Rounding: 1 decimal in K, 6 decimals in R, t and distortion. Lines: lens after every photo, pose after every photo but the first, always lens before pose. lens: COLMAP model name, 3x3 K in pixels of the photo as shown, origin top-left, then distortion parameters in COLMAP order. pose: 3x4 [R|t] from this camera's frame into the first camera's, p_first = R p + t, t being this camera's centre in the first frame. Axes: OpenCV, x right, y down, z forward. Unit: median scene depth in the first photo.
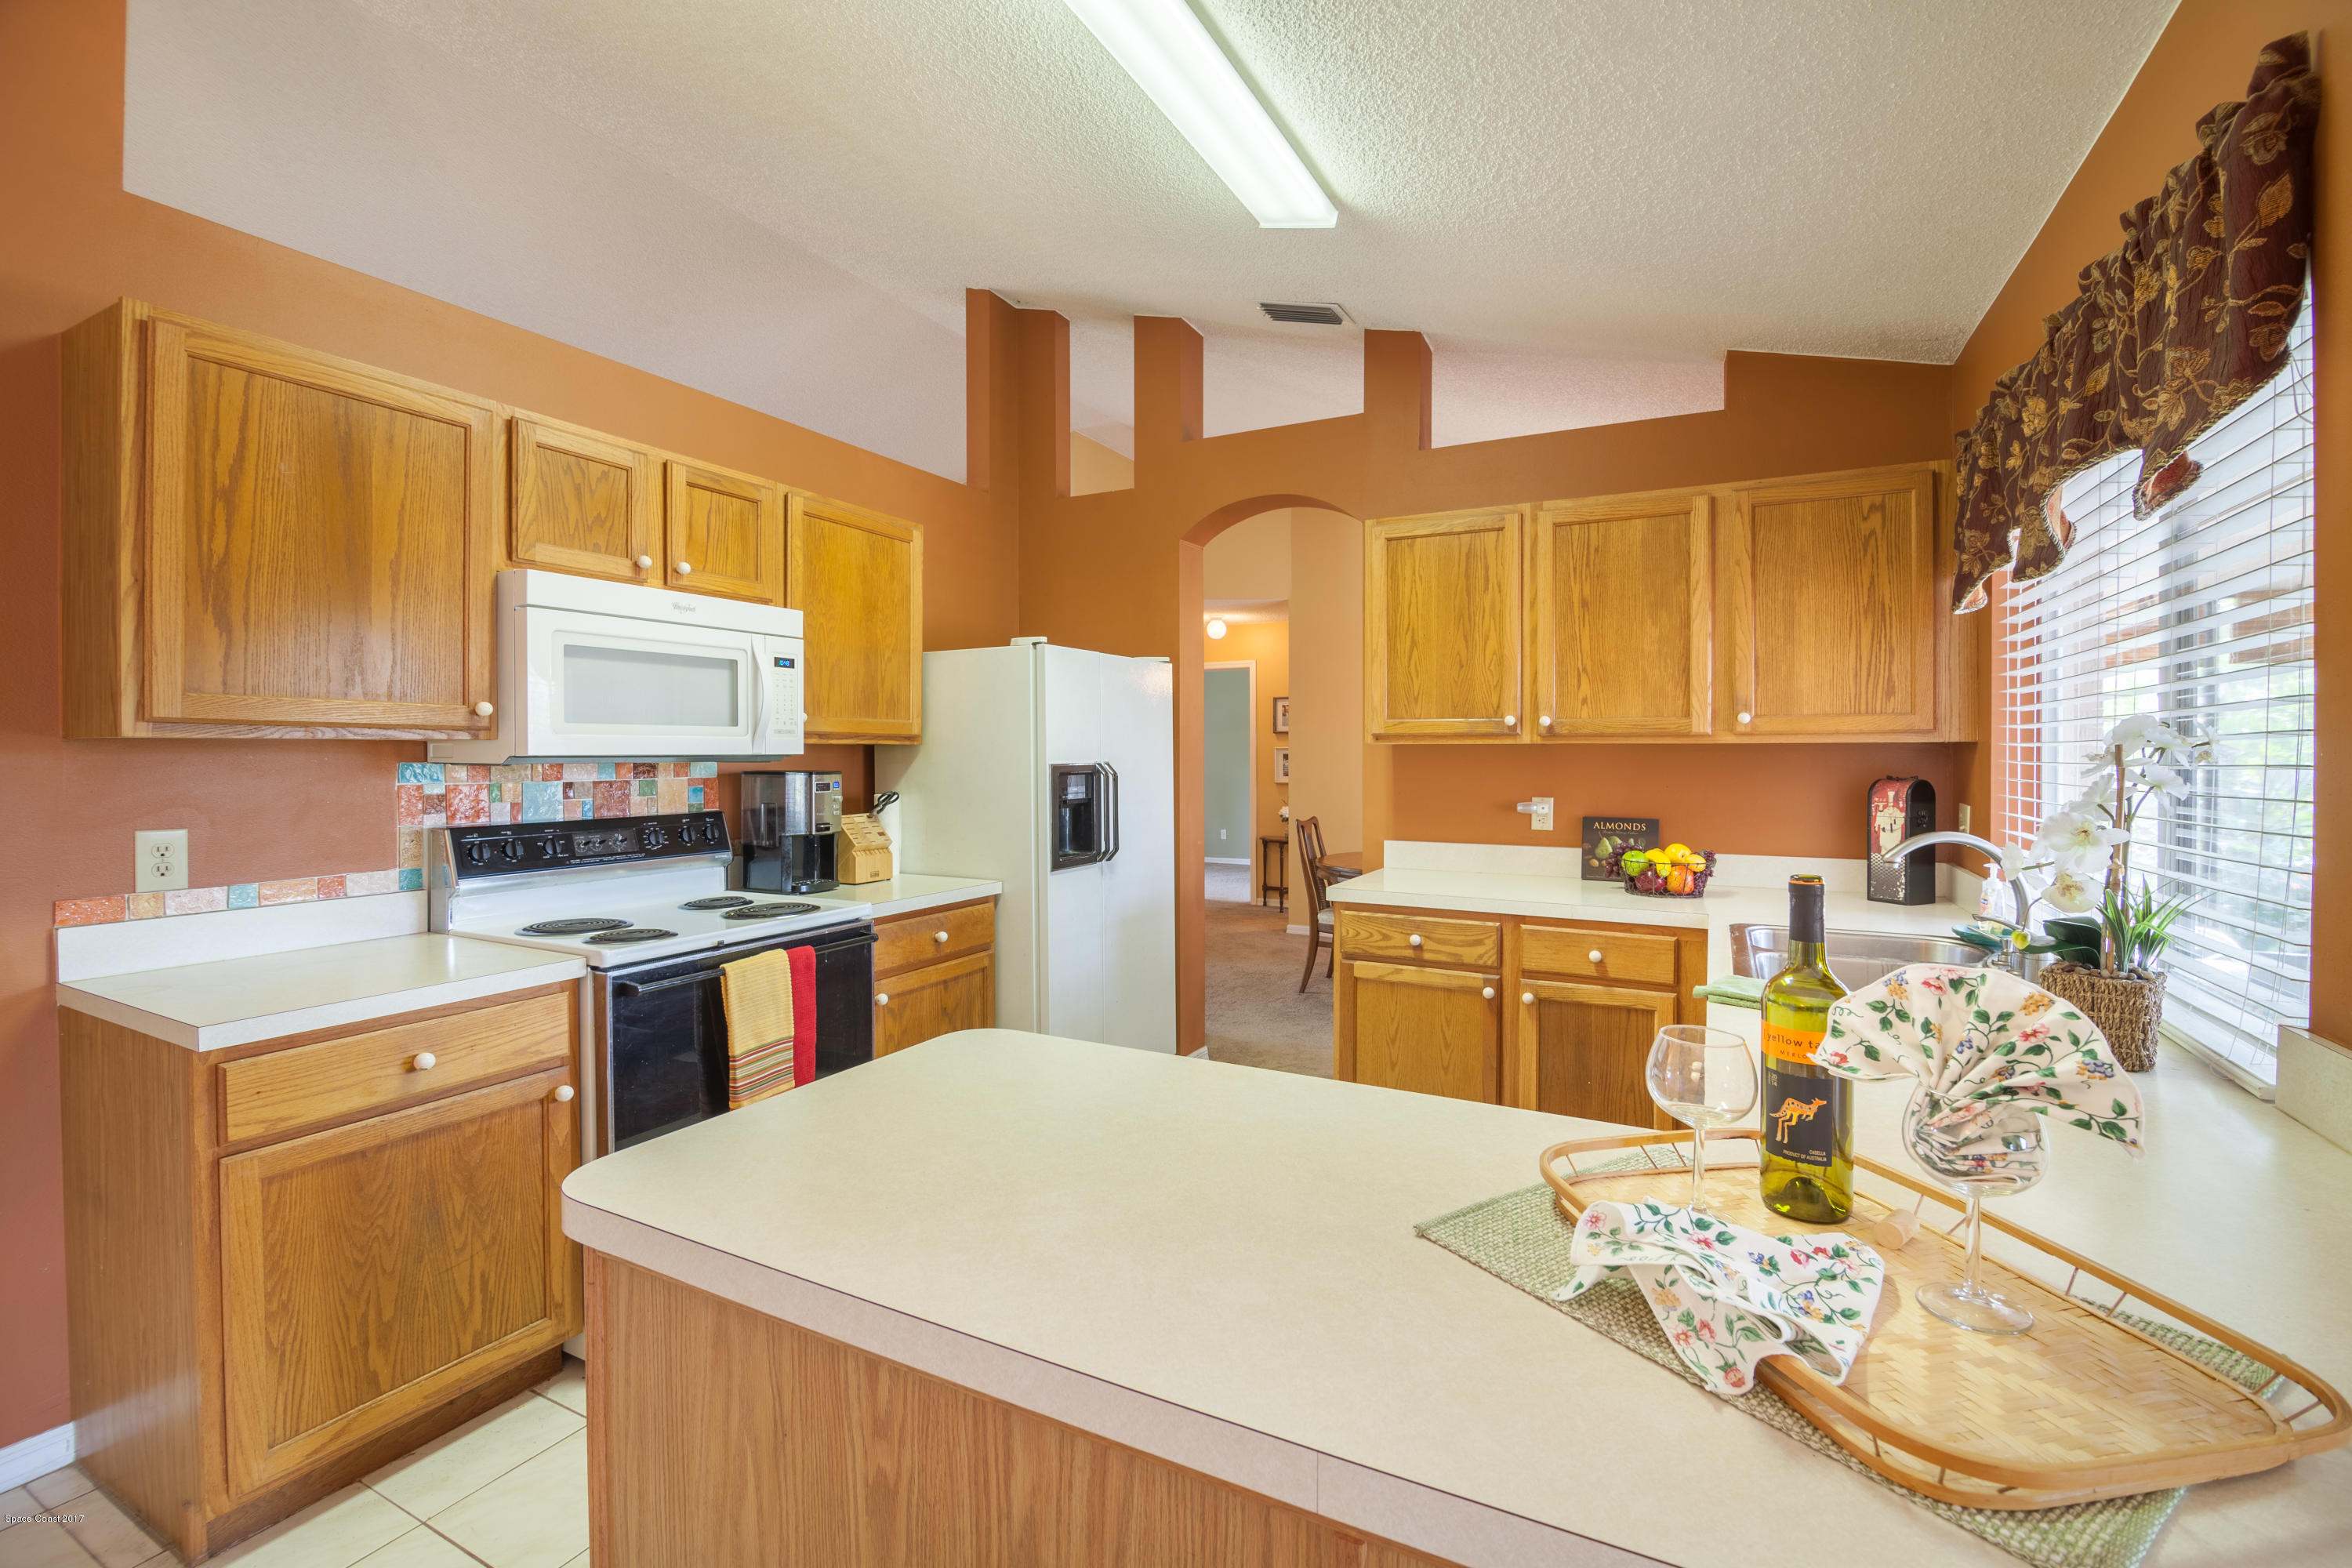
lens RADIAL K [[1017.7, 0, 1175.0], [0, 1017.7, 760.8], [0, 0, 1]] dist [-0.013570, -0.000577]
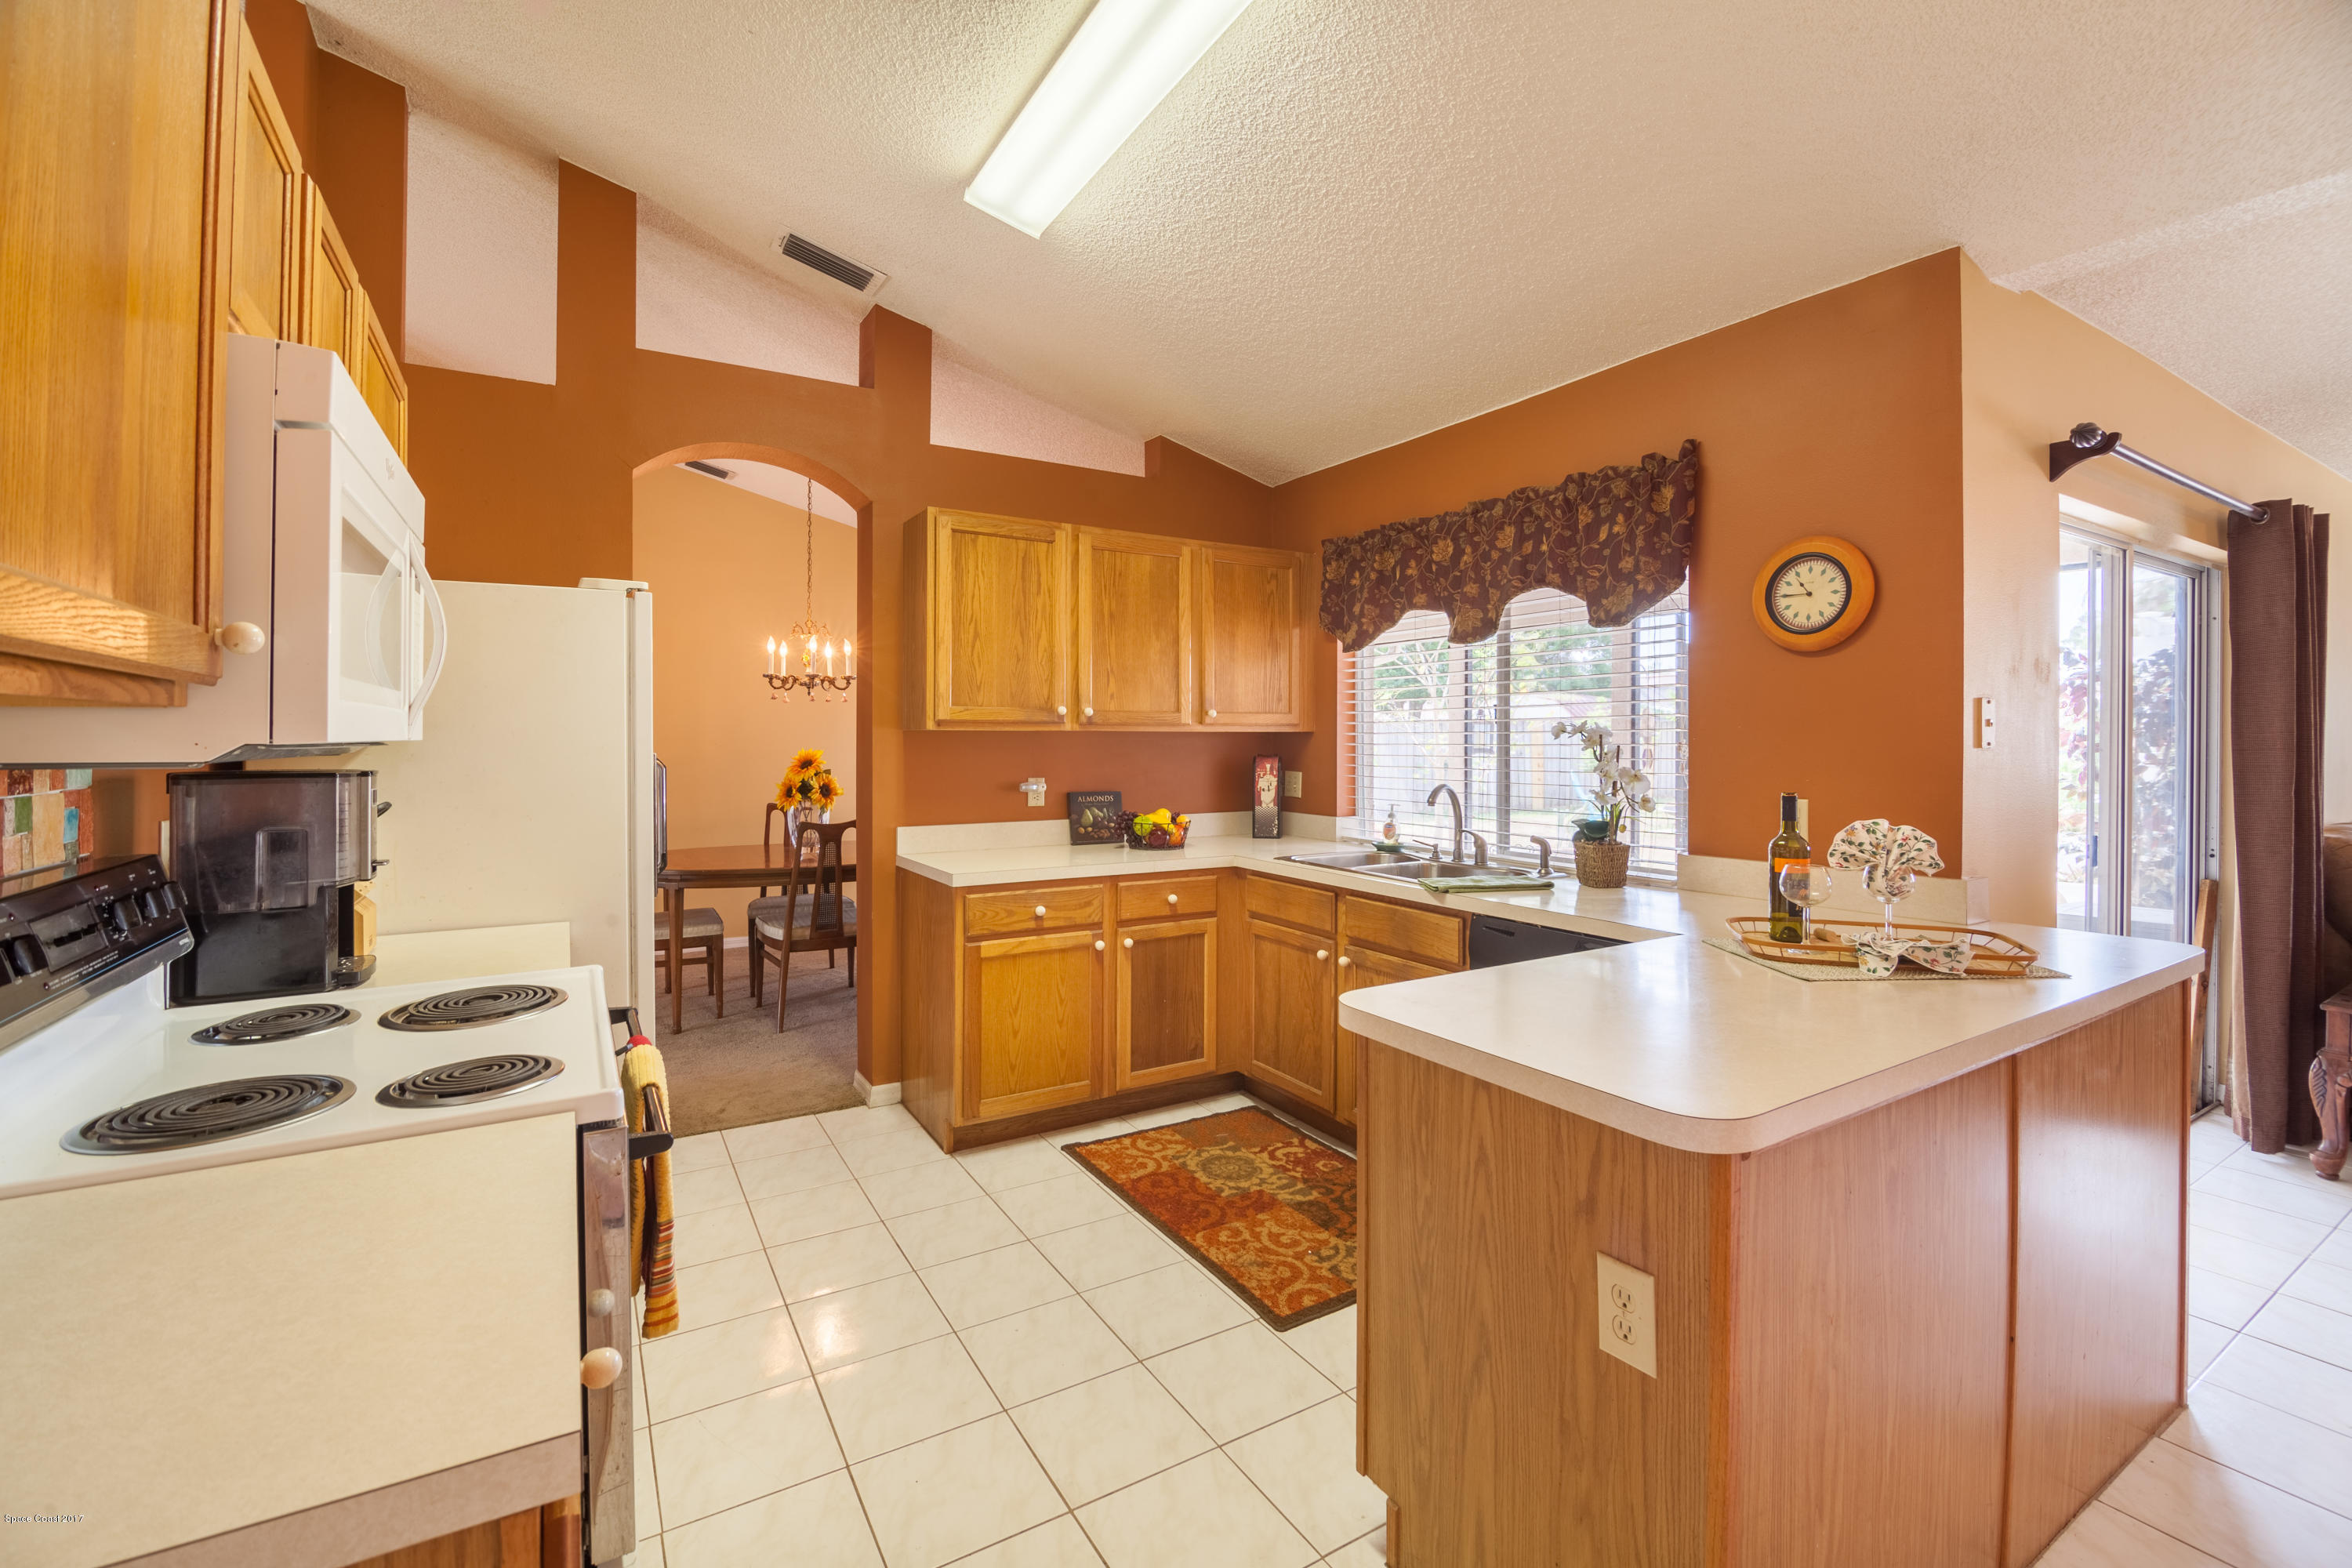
lens RADIAL K [[1017.7, 0, 1180.3], [0, 1017.7, 741.5], [0, 0, 1]] dist [-0.013570, -0.000577]
pose [[0.510906, -0.002021, 0.859634, -0.600751], [0.007238, 0.999972, -0.001951, -0.001641], [-0.859606, 0.007219, 0.510906, 0.303661]]
